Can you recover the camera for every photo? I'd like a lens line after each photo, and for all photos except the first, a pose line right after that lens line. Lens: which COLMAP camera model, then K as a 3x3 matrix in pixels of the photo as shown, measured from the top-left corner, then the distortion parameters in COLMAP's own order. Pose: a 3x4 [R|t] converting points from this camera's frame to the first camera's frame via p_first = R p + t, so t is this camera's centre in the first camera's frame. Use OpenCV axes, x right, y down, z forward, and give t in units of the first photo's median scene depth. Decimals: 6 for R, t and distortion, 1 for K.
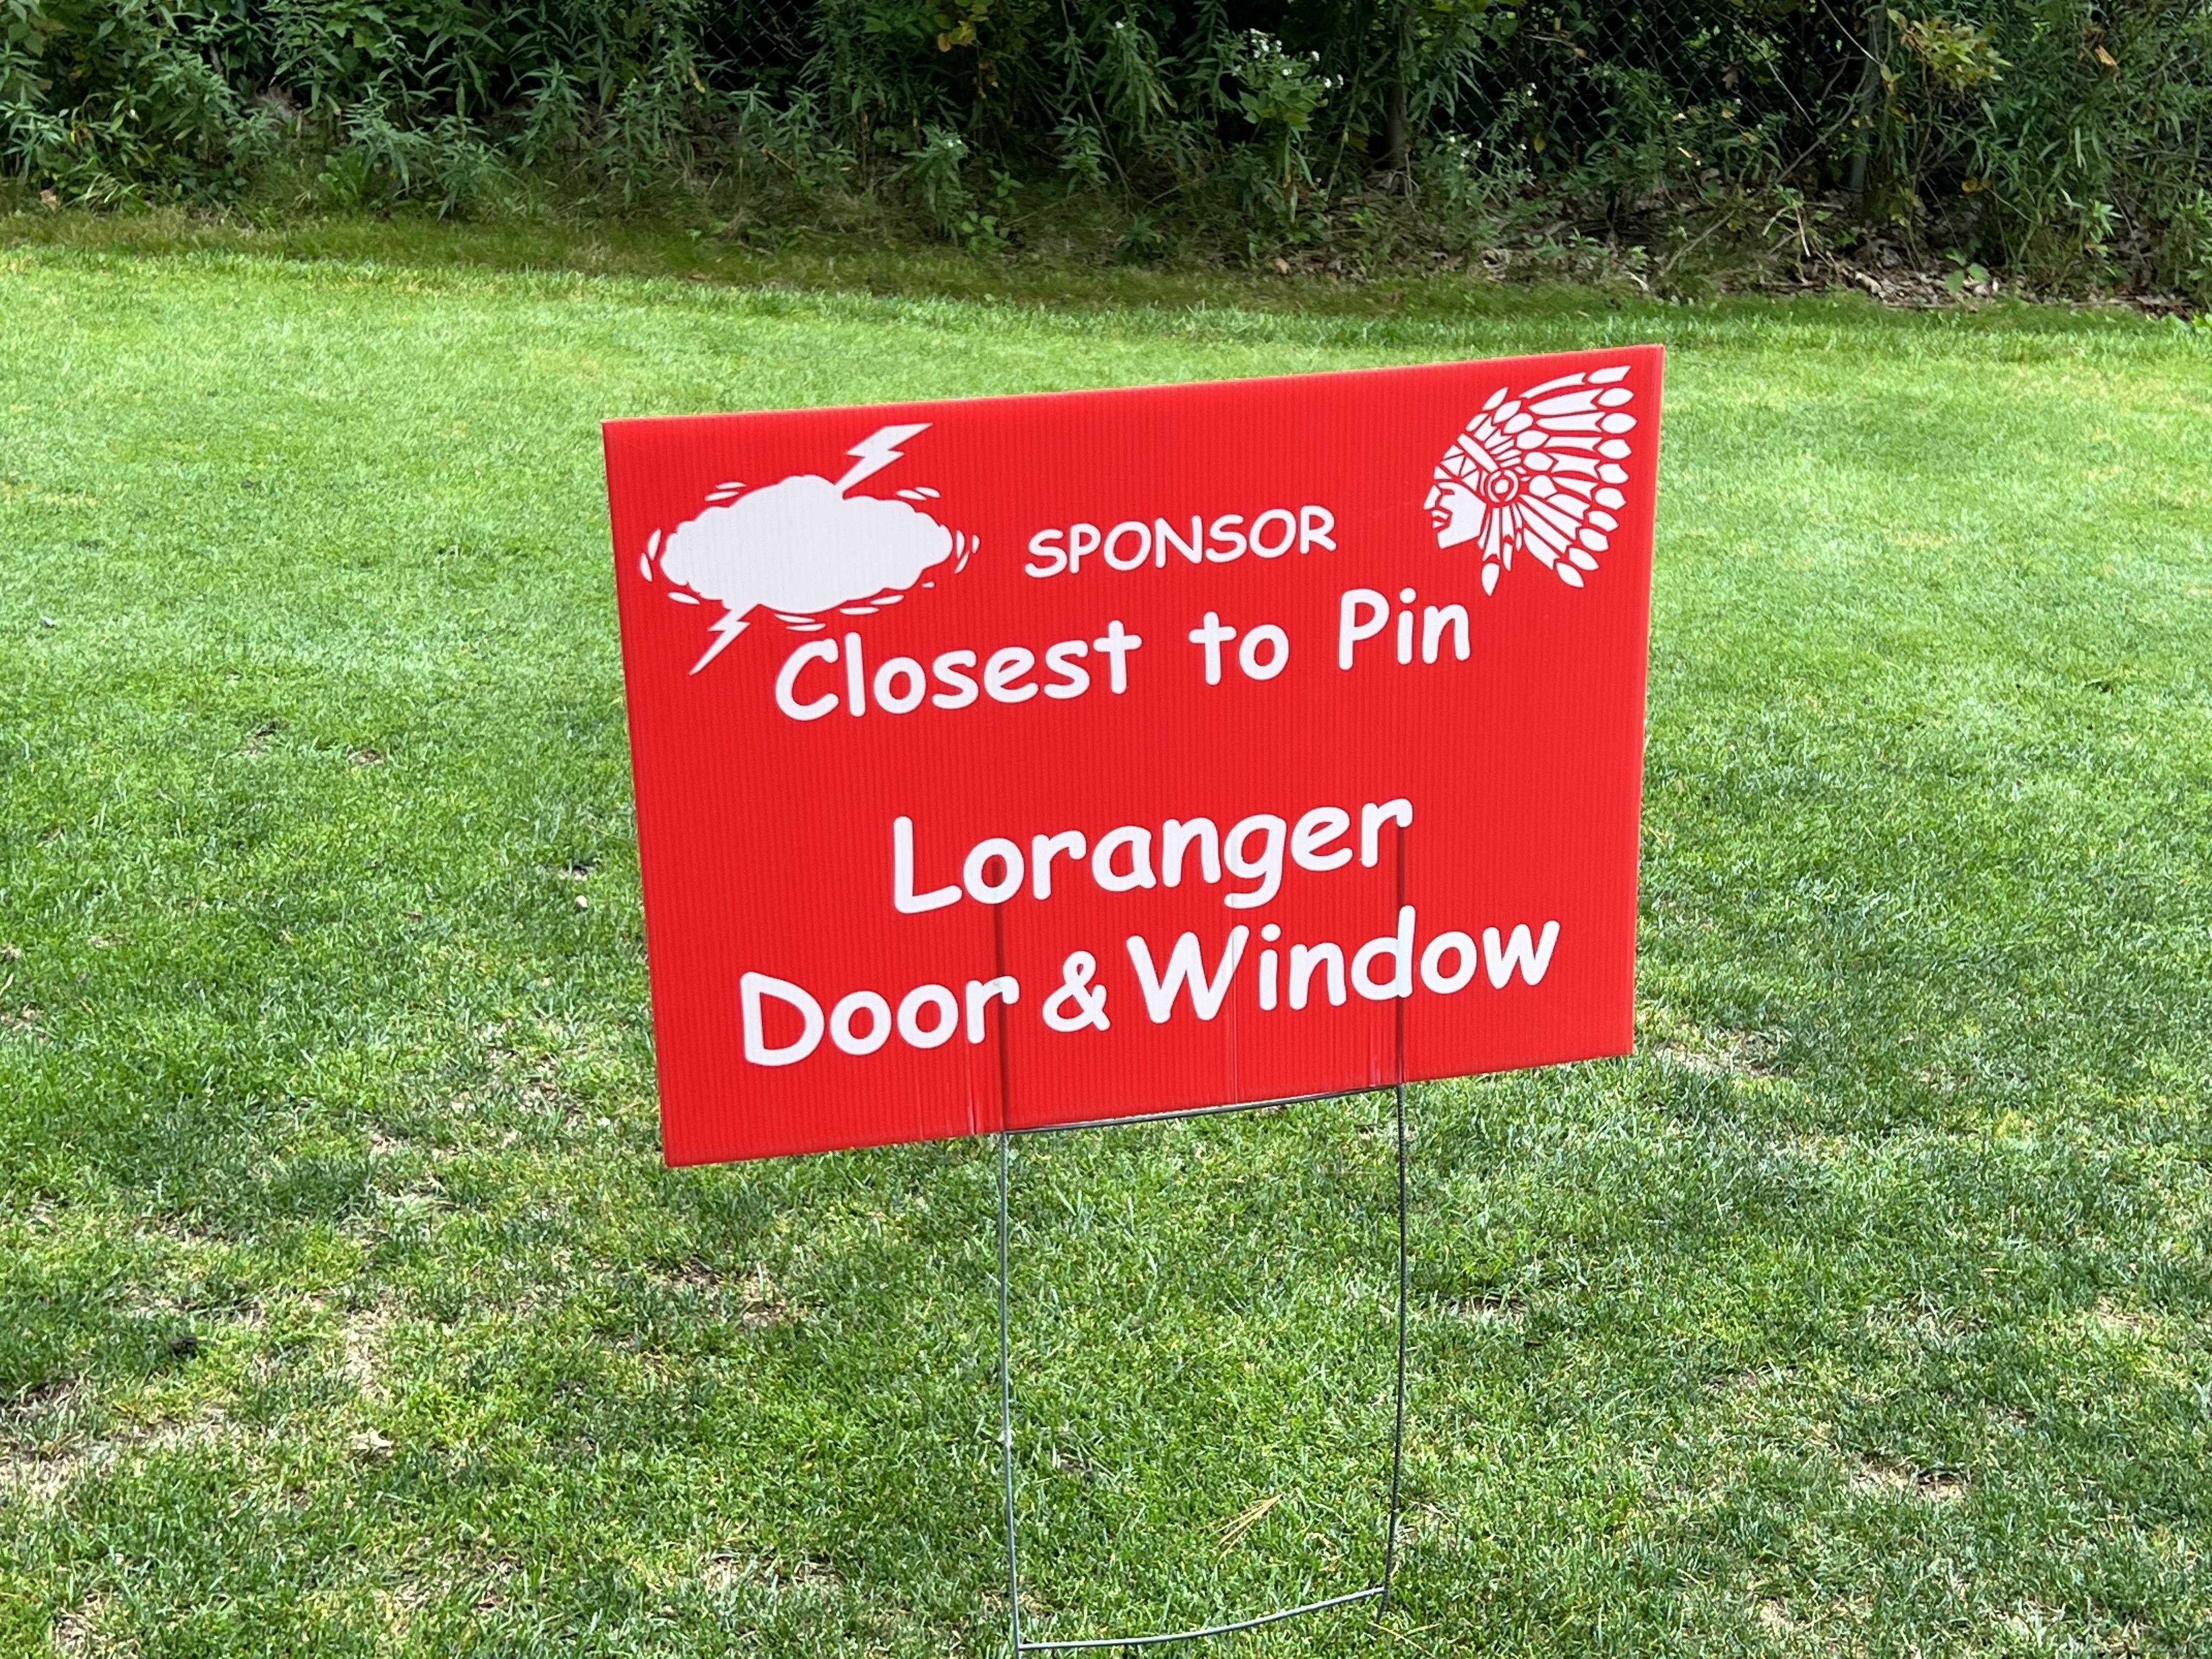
lens RADIAL K [[3086.7, 0, 1105.5], [0, 3086.7, 829.8], [0, 0, 1]] dist [0.012434, 0.000000]
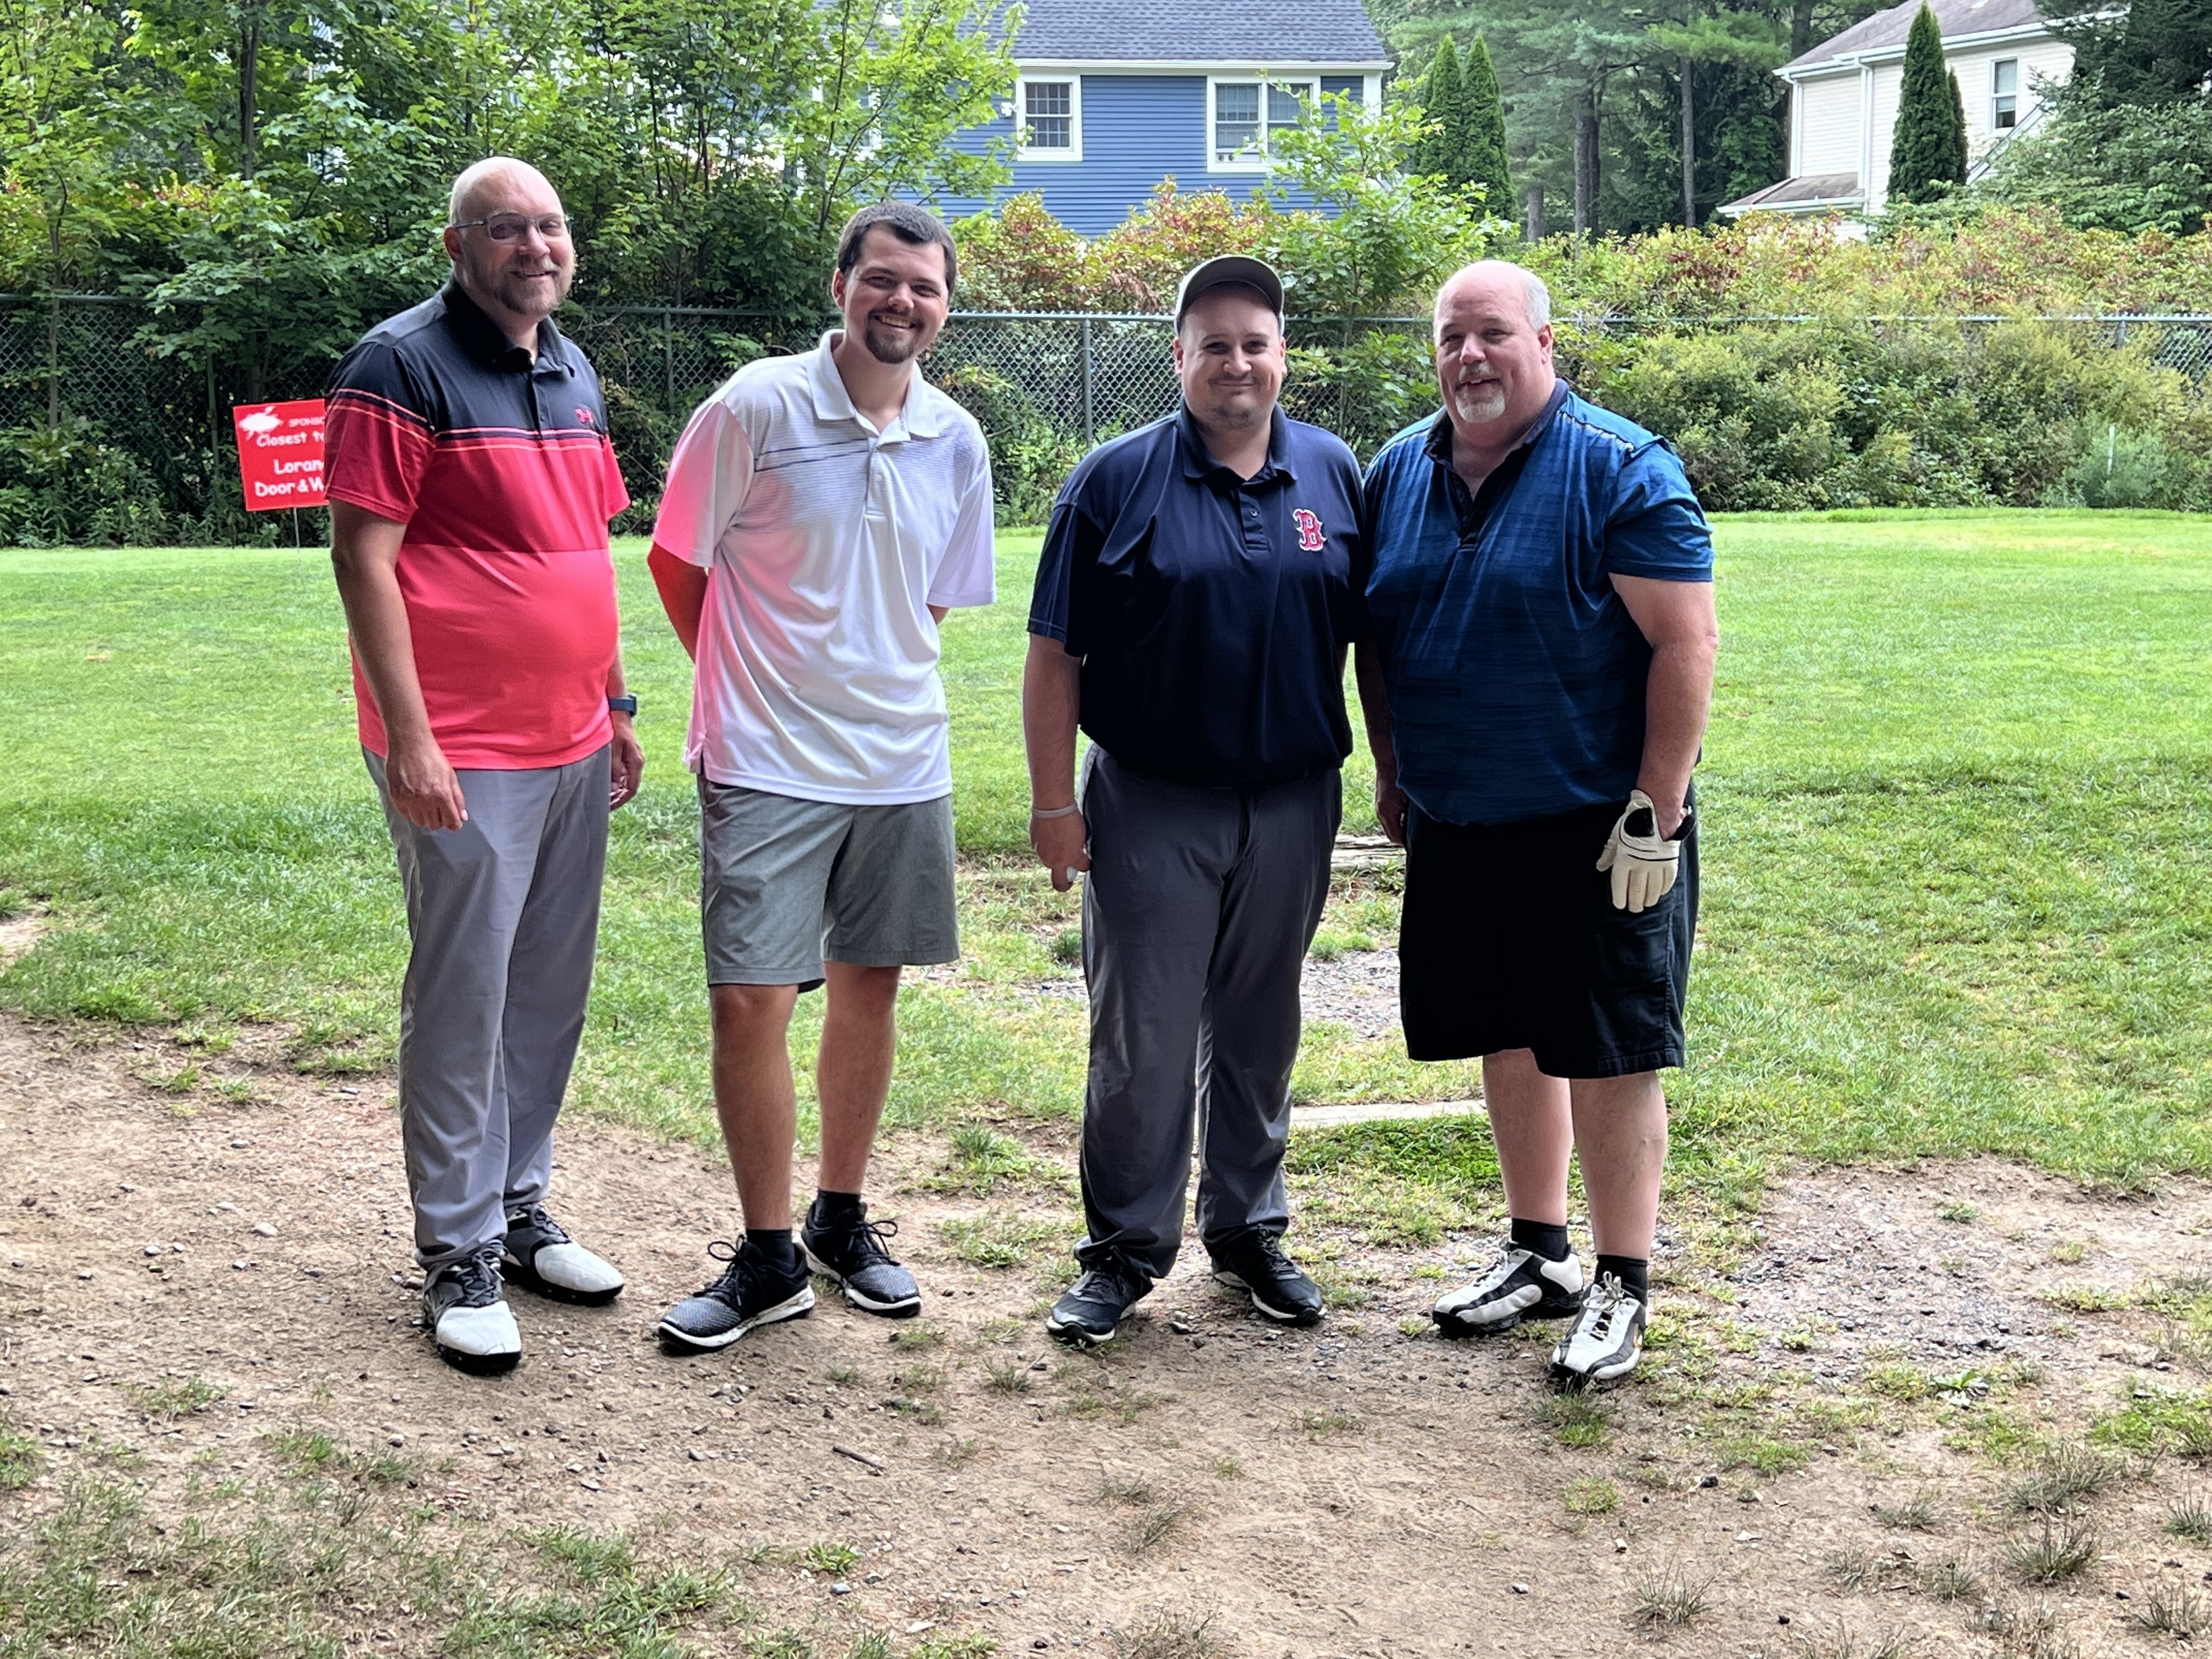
lens RADIAL K [[3086.7, 0, 1106.5], [0, 3086.7, 829.6], [0, 0, 1]] dist [0.012434, 0.000000]
pose [[0.971646, -0.095357, 0.216358, 0.185139], [0.140016, 0.969421, -0.201539, 2.661719], [-0.190524, 0.226118, 0.955286, -6.357455]]
